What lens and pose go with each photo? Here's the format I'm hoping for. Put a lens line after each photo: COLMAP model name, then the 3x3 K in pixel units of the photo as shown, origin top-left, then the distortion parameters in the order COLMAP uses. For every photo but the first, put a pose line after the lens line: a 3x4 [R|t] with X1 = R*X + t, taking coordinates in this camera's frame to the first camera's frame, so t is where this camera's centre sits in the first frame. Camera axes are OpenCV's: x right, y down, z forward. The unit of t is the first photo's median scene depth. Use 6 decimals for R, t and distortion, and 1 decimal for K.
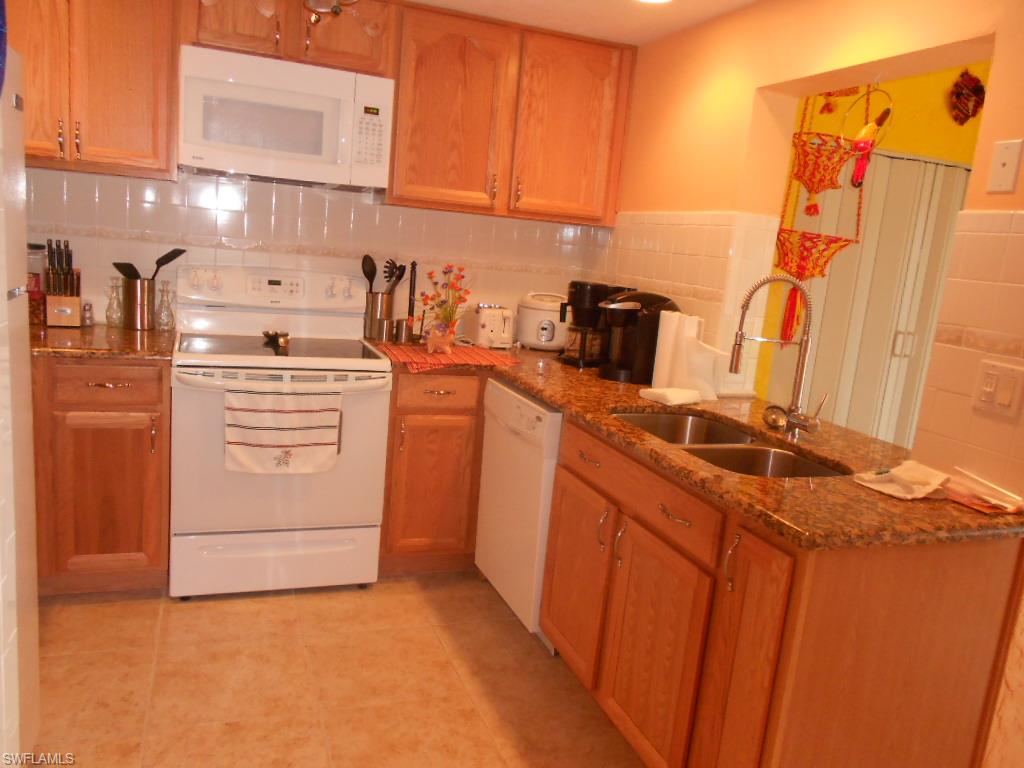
lens RADIAL K [[775.3, 0, 505.2], [0, 775.3, 402.8], [0, 0, 1]] dist [-0.009190, 0.005084]
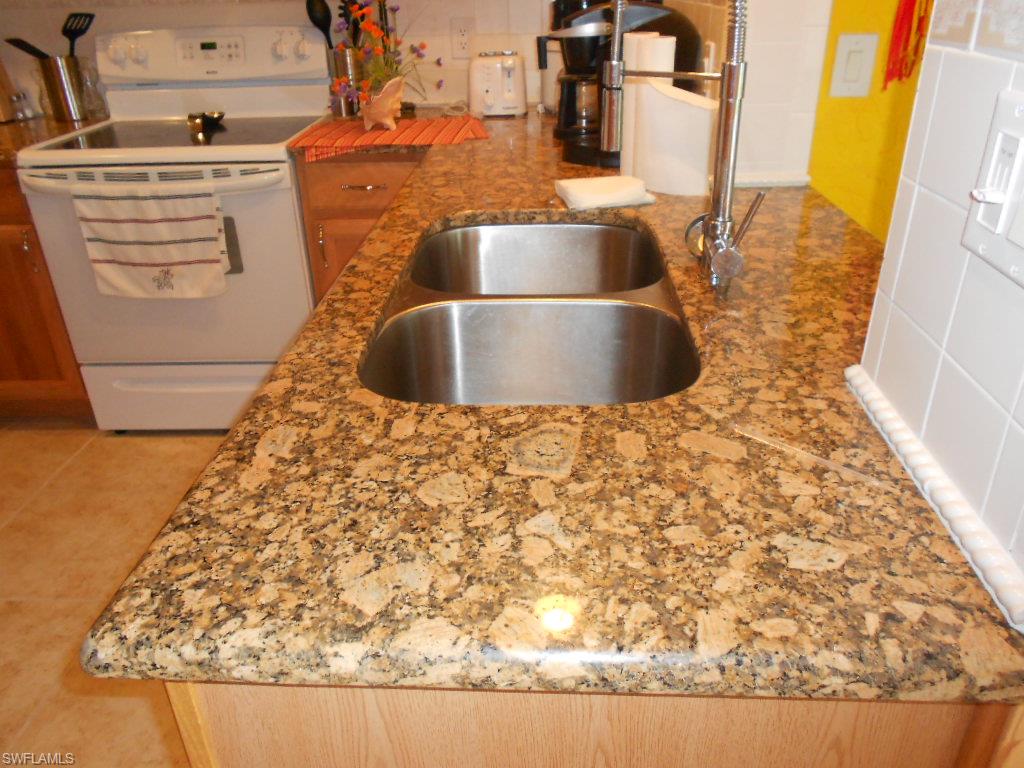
lens RADIAL K [[775.3, 0, 516.0], [0, 775.3, 386.4], [0, 0, 1]] dist [-0.009190, 0.005084]
pose [[0.916355, 0.077032, -0.392886, 0.361875], [0.028972, 0.965985, 0.256970, -0.016830], [0.399317, -0.246858, 0.882954, 0.396940]]
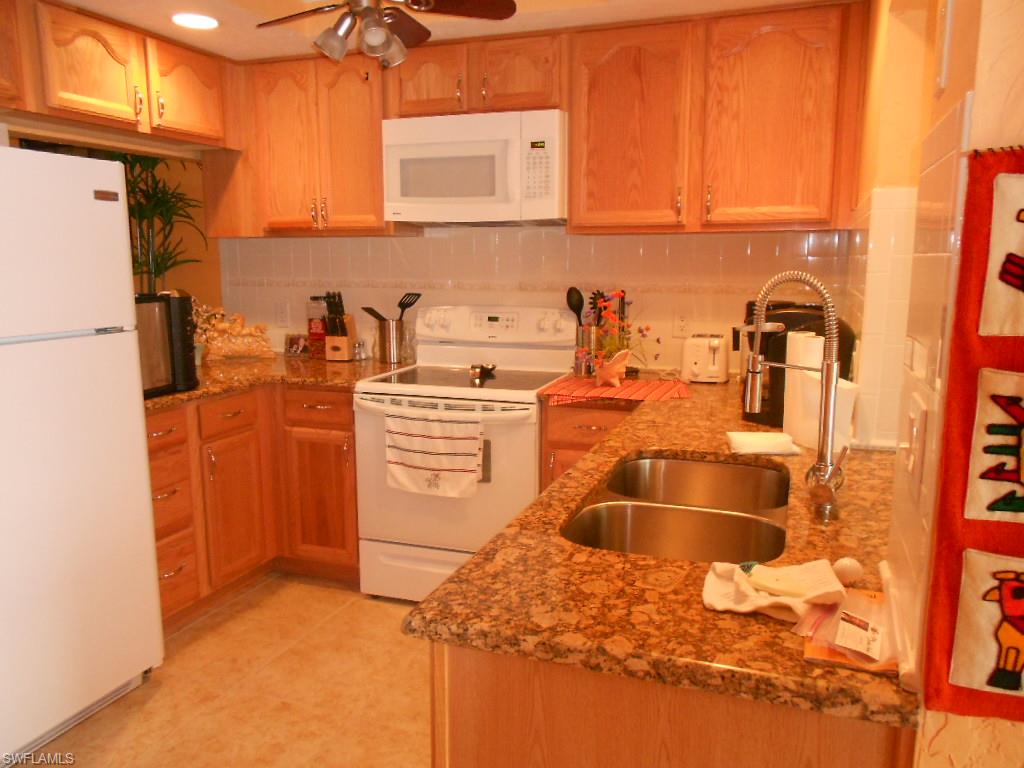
lens RADIAL K [[775.3, 0, 527.2], [0, 775.3, 405.0], [0, 0, 1]] dist [-0.009190, 0.005084]
pose [[0.767517, 0.026793, -0.640469, 0.482898], [-0.060627, 0.997682, -0.030917, -0.007433], [0.638155, 0.062559, 0.767362, 0.245781]]
